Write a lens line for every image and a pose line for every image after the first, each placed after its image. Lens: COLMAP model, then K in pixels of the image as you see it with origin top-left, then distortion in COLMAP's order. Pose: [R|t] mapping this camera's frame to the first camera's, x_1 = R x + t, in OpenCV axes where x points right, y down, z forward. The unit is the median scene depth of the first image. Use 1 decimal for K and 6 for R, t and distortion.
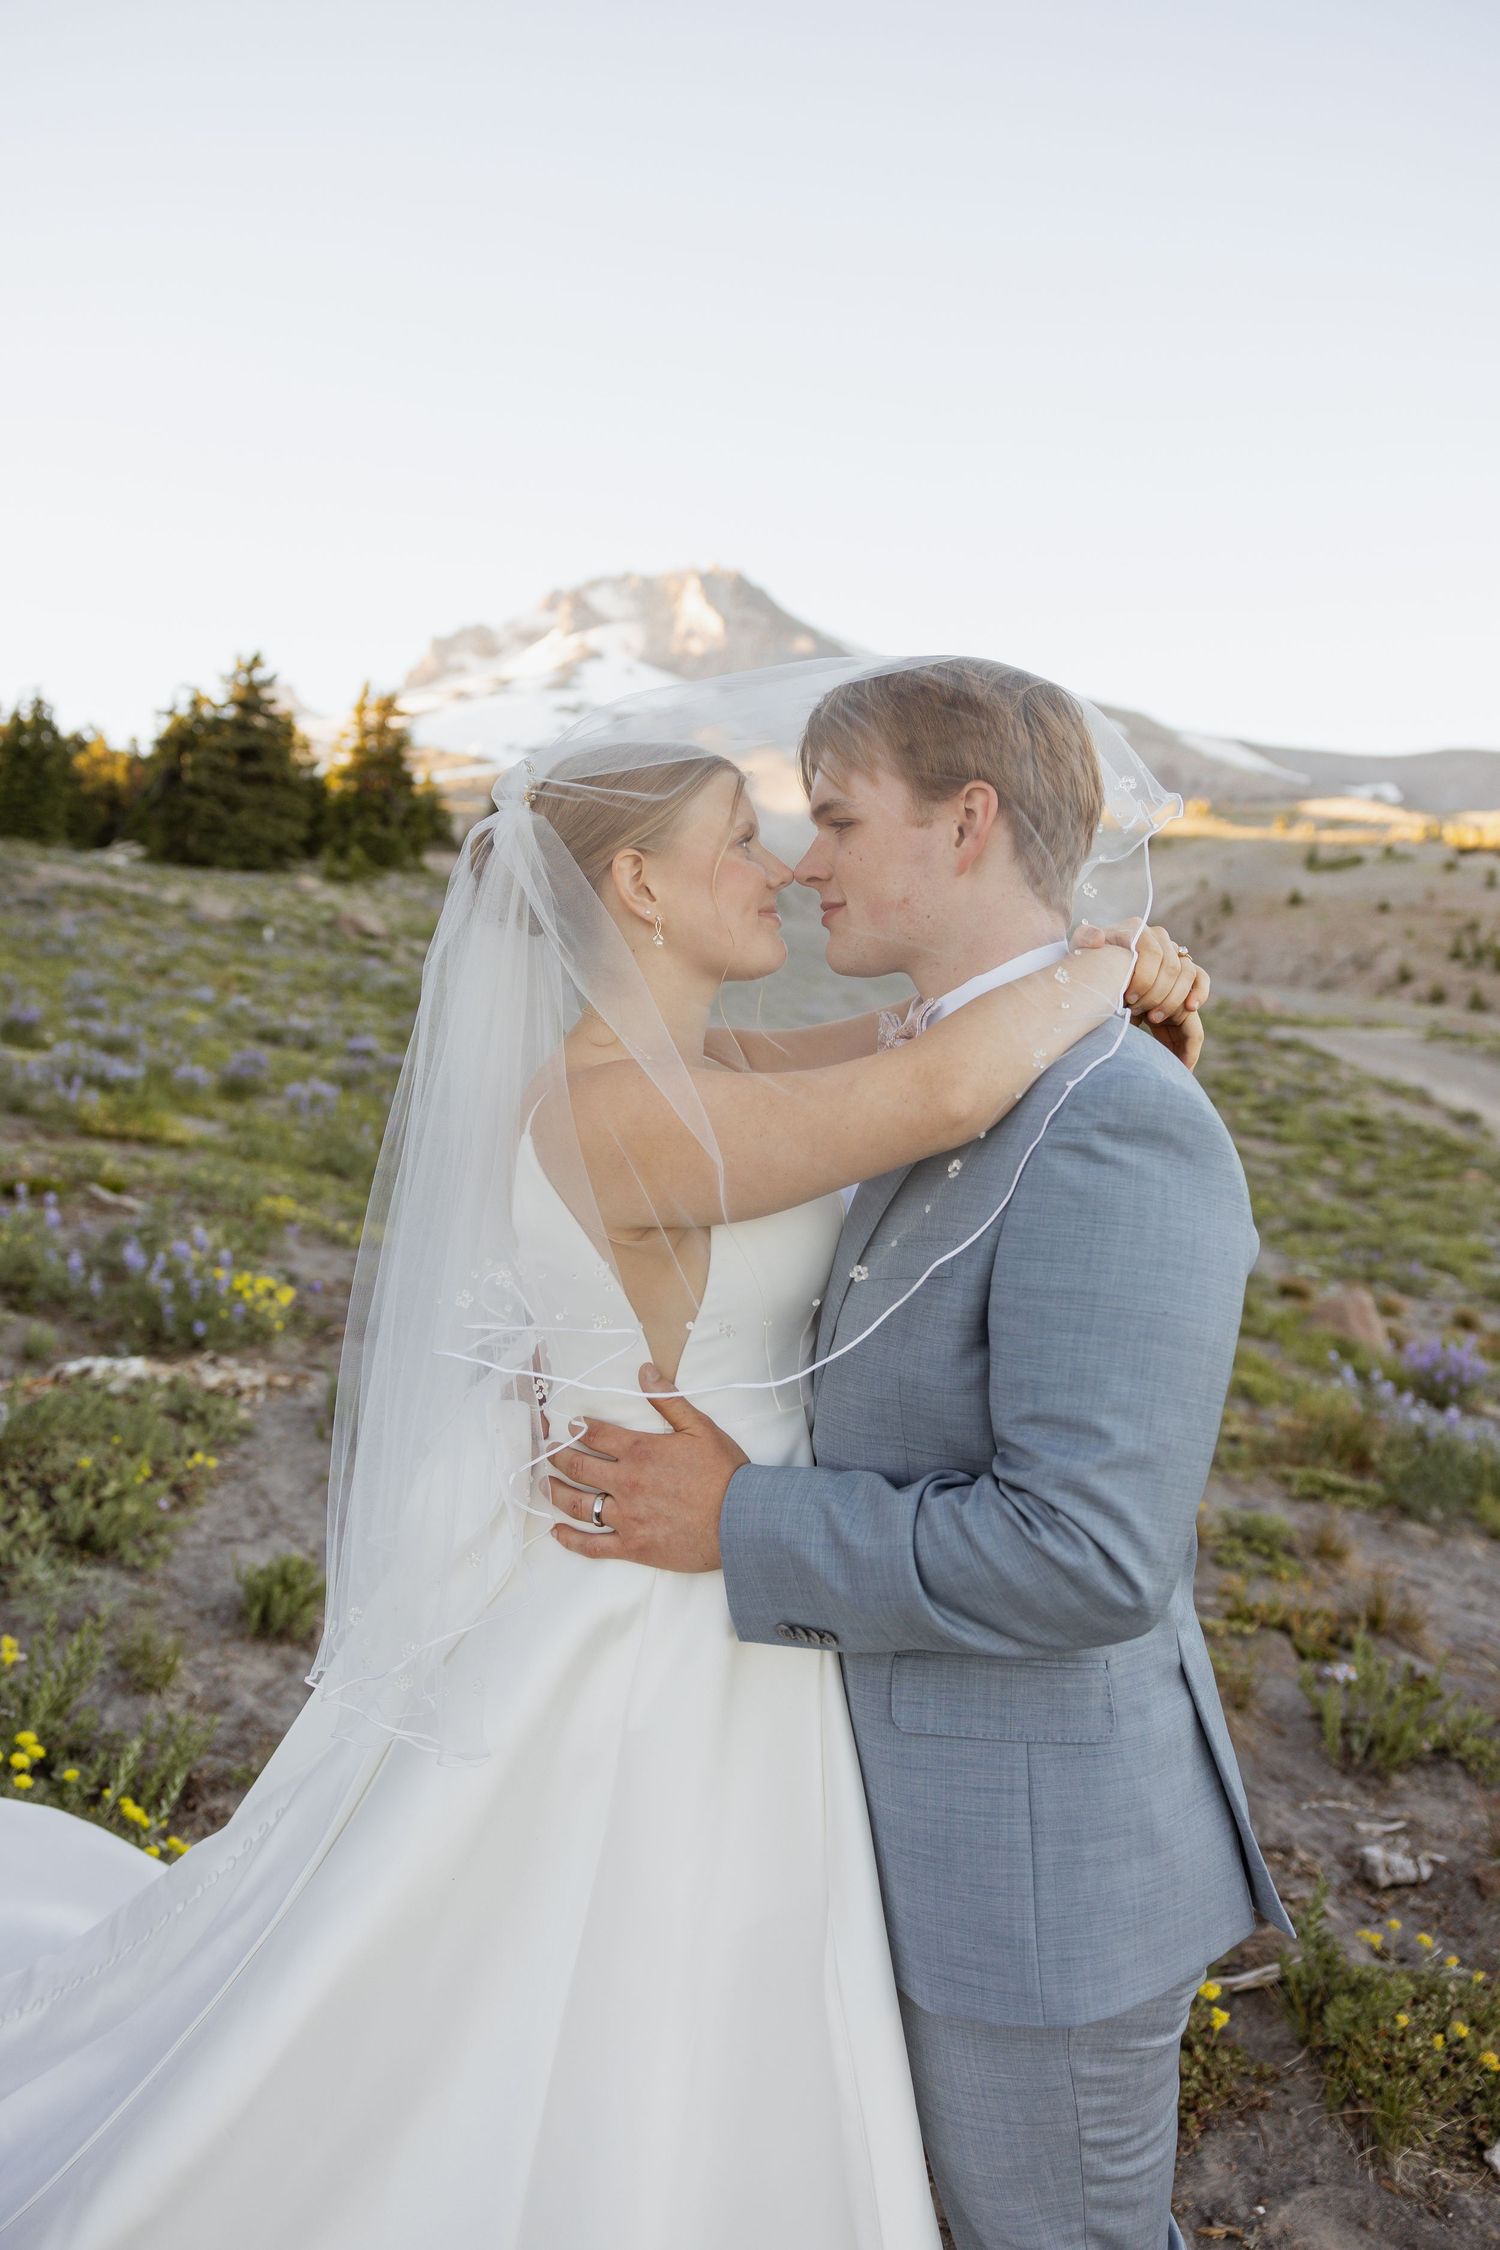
lens RADIAL K [[1606.2, 0, 745.9], [0, 1606.2, 1128.5], [0, 0, 1]] dist [-0.005349, 0.012772]
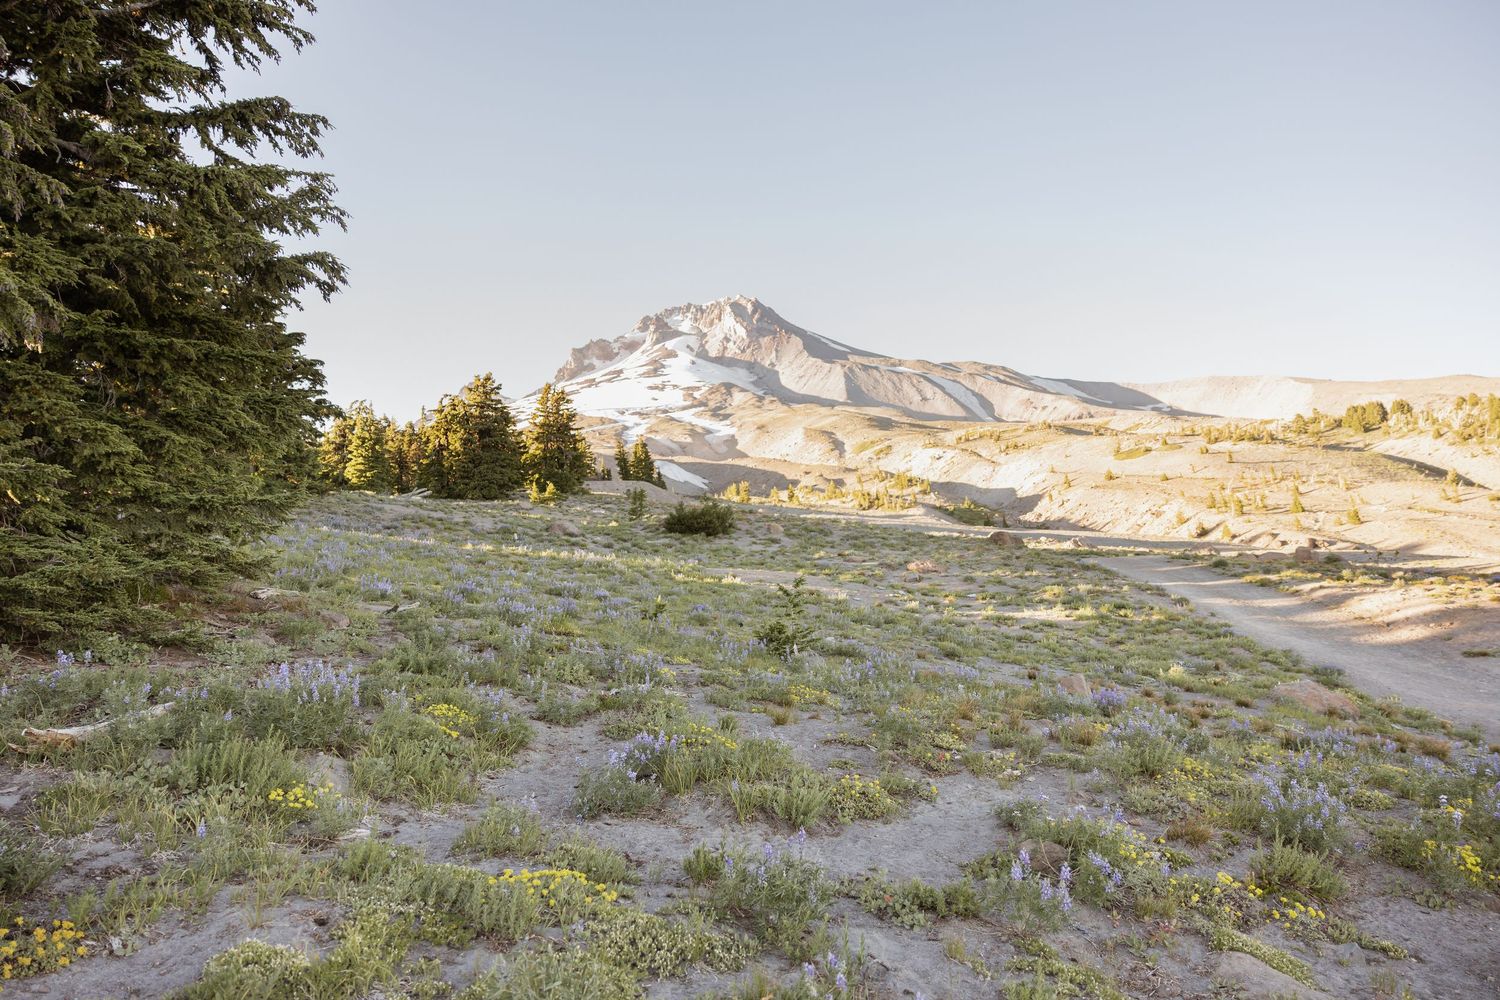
lens RADIAL K [[1003.3, 0, 748.9], [0, 1003.3, 498.3], [0, 0, 1]] dist [0.000444, 0.003378]
pose [[0.998157, -0.056706, -0.021606, -0.027326], [0.053169, 0.988863, -0.139009, 0.015456], [0.029248, 0.137604, 0.990055, -0.276536]]
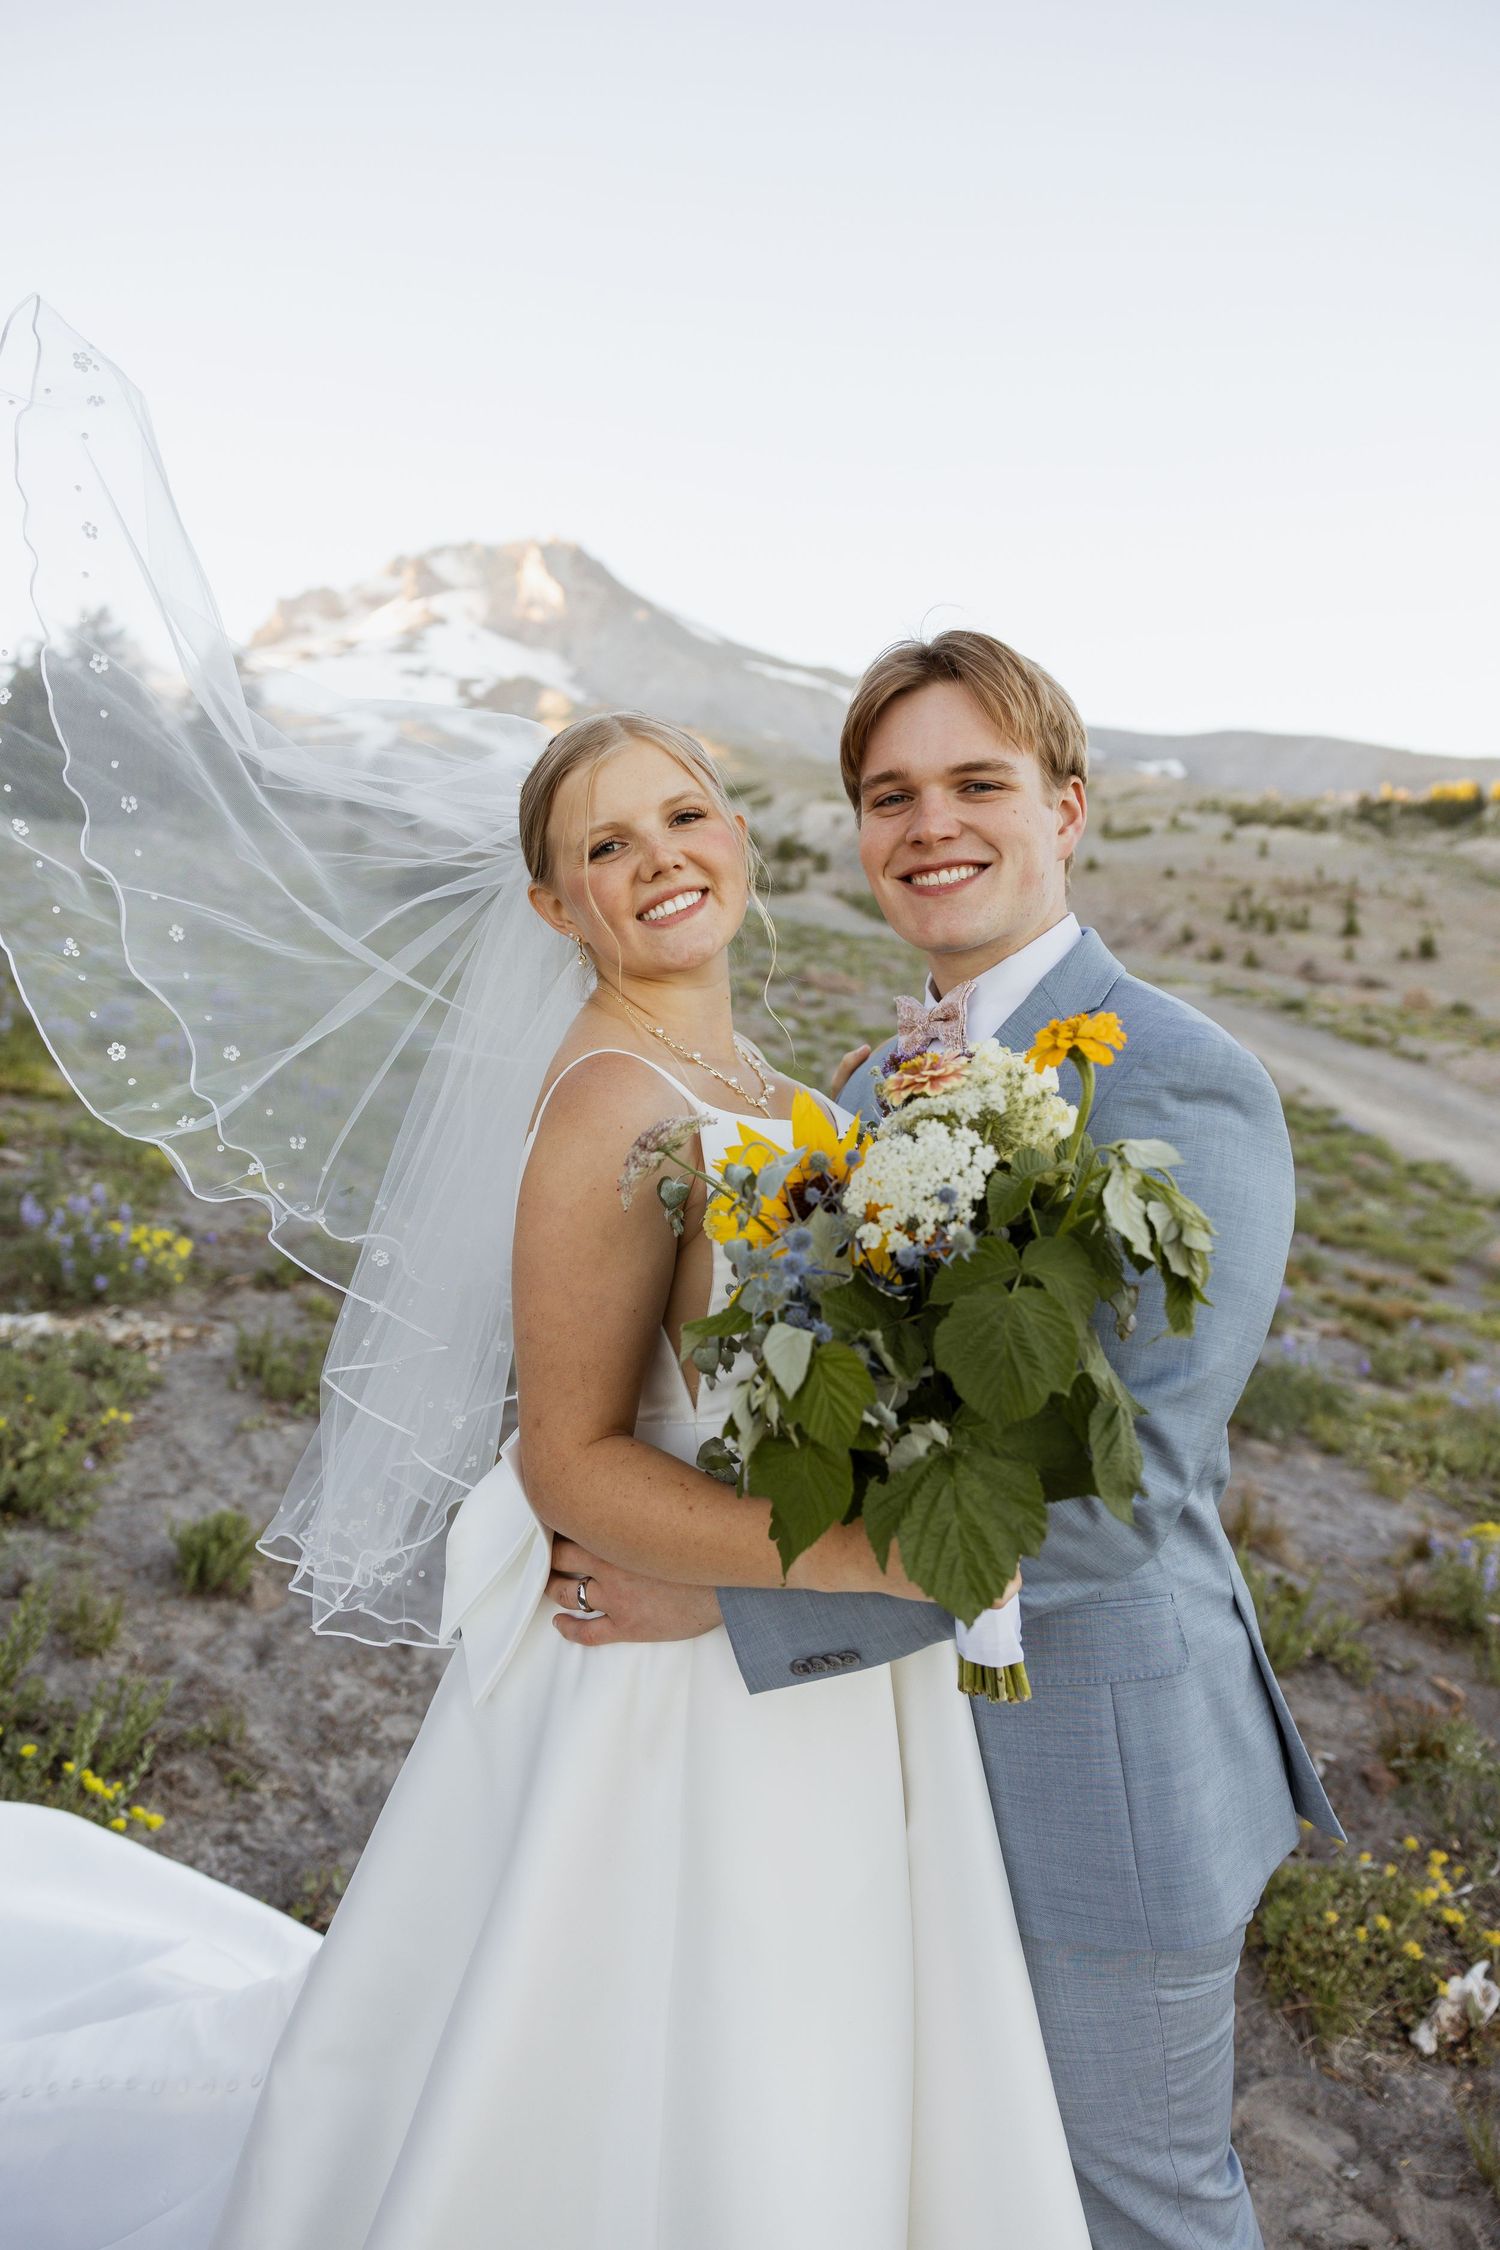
lens RADIAL K [[1500.1, 0, 747.0], [0, 1500.1, 1128.6], [0, 0, 1]] dist [0.008075, -0.001138]
pose [[0.994425, -0.006041, 0.105276, -0.009905], [0.002306, 0.999365, 0.035565, -0.001316], [-0.105424, -0.035124, 0.993807, 0.006433]]
